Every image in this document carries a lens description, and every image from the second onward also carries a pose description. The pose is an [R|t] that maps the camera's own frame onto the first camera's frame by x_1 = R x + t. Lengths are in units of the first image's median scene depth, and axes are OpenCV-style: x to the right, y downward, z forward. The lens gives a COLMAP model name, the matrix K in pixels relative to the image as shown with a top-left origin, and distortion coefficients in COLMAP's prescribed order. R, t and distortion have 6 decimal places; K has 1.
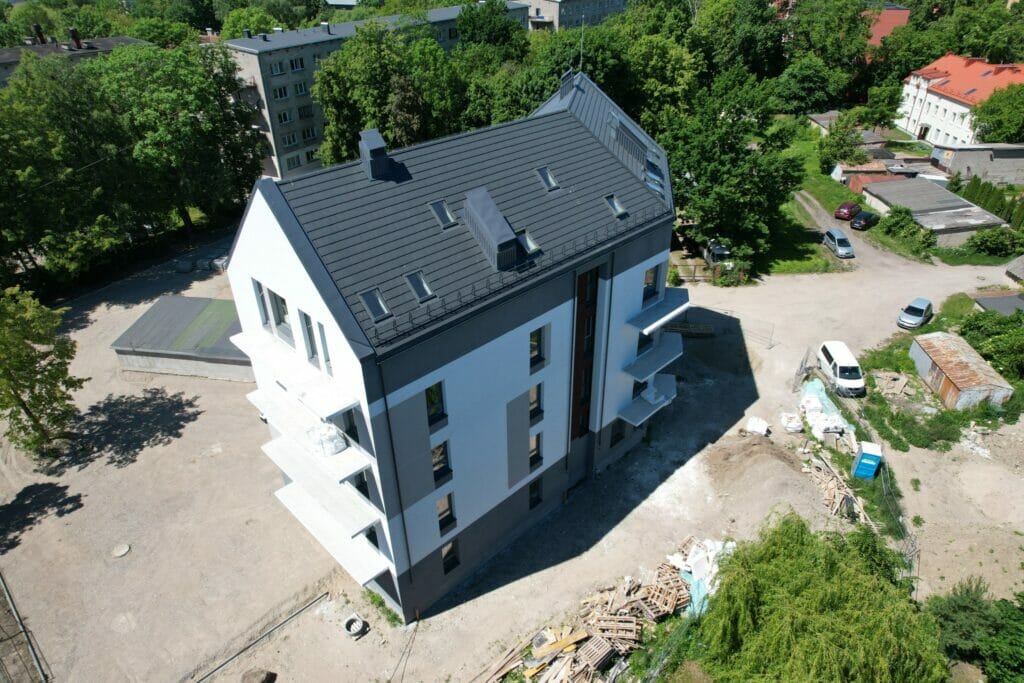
lens RADIAL K [[648.6, 0, 512.0], [0, 648.6, 341.5], [0, 0, 1]] dist [-0.040693, -0.001060]
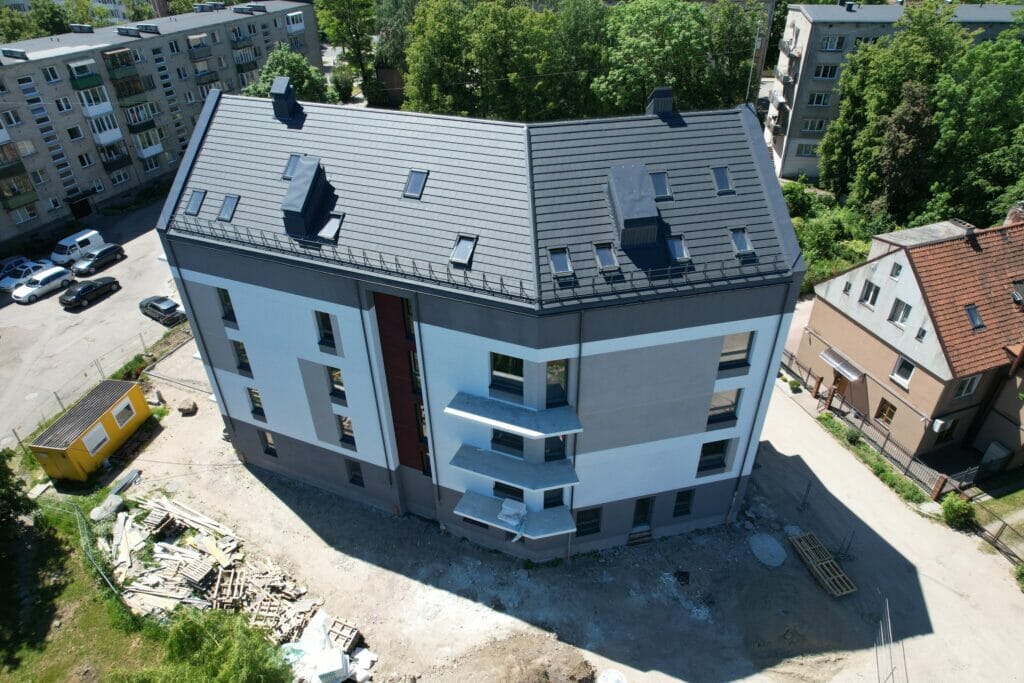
lens RADIAL K [[643.0, 0, 512.0], [0, 643.0, 341.5], [0, 0, 1]] dist [-0.012337, 0.000050]
pose [[0.379566, 0.526385, -0.760821, 0.768124], [-0.479223, 0.815303, 0.325000, -0.367445], [0.791375, 0.241244, 0.561718, 0.568077]]
